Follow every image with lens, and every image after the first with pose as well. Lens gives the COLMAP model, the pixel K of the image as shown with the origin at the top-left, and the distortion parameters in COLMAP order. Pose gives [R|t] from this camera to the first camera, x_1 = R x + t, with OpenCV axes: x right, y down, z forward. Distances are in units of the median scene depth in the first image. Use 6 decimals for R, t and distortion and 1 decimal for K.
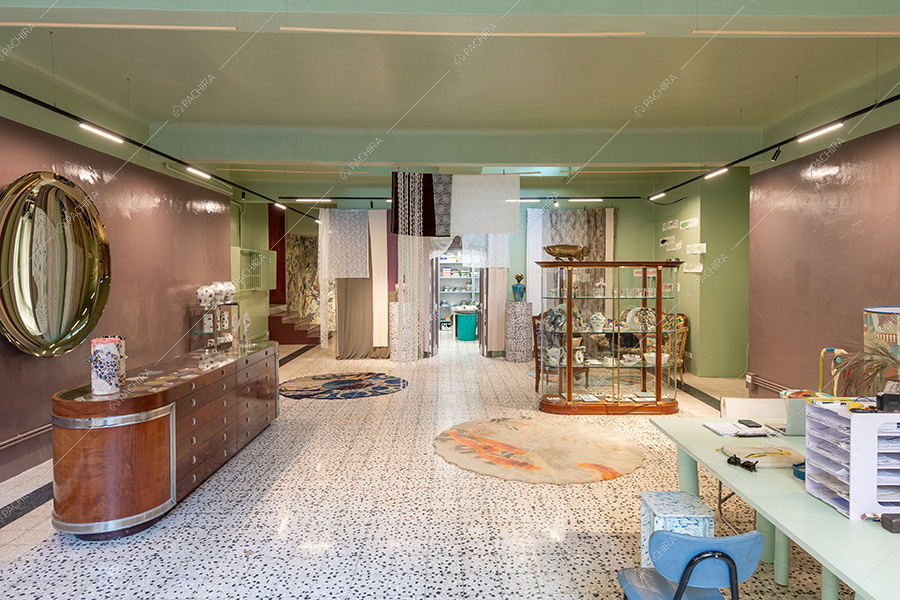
lens RADIAL K [[555.1, 0, 450.0], [0, 555.1, 300.0], [0, 0, 1]] dist [-0.001128, -0.001150]
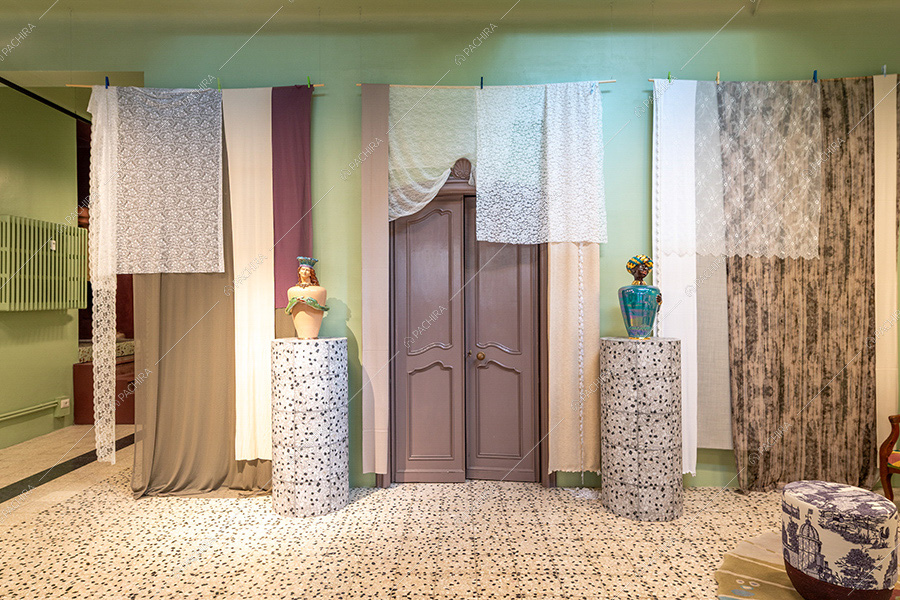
lens RADIAL K [[561.1, 0, 450.0], [0, 561.1, 300.0], [0, 0, 1]] dist [-0.001017, -0.001324]
pose [[0.999602, -0.005050, -0.027743, 0.014480], [0.003703, 0.998822, -0.048376, -0.002995], [0.027955, 0.048254, 0.998444, 0.627876]]
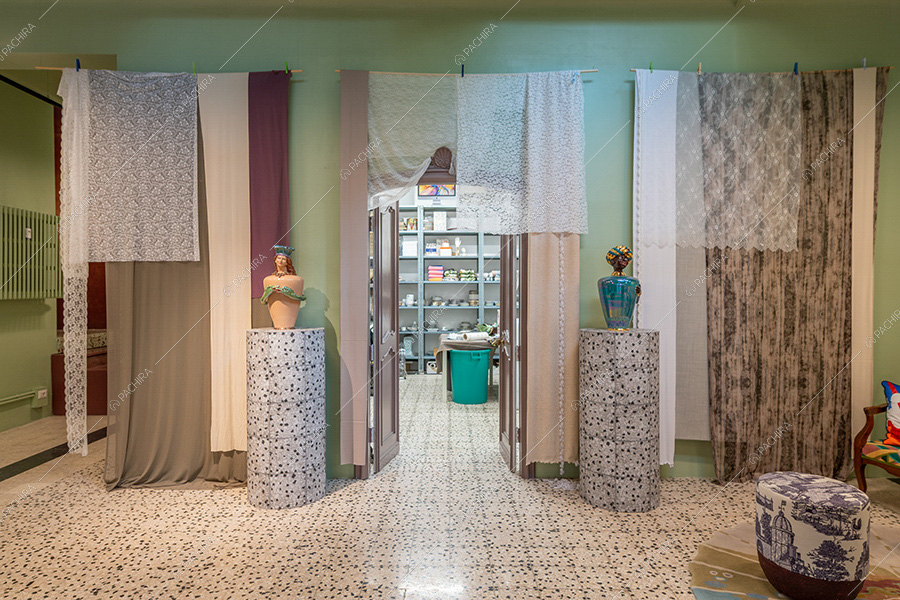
lens RADIAL K [[555.1, 0, 450.0], [0, 555.1, 300.0], [0, 0, 1]] dist [-0.001128, -0.001150]
pose [[0.999973, 0.000078, -0.007413, 0.020357], [-0.000341, 0.999370, -0.035502, -0.001711], [0.007405, 0.035503, 0.999342, 0.634991]]
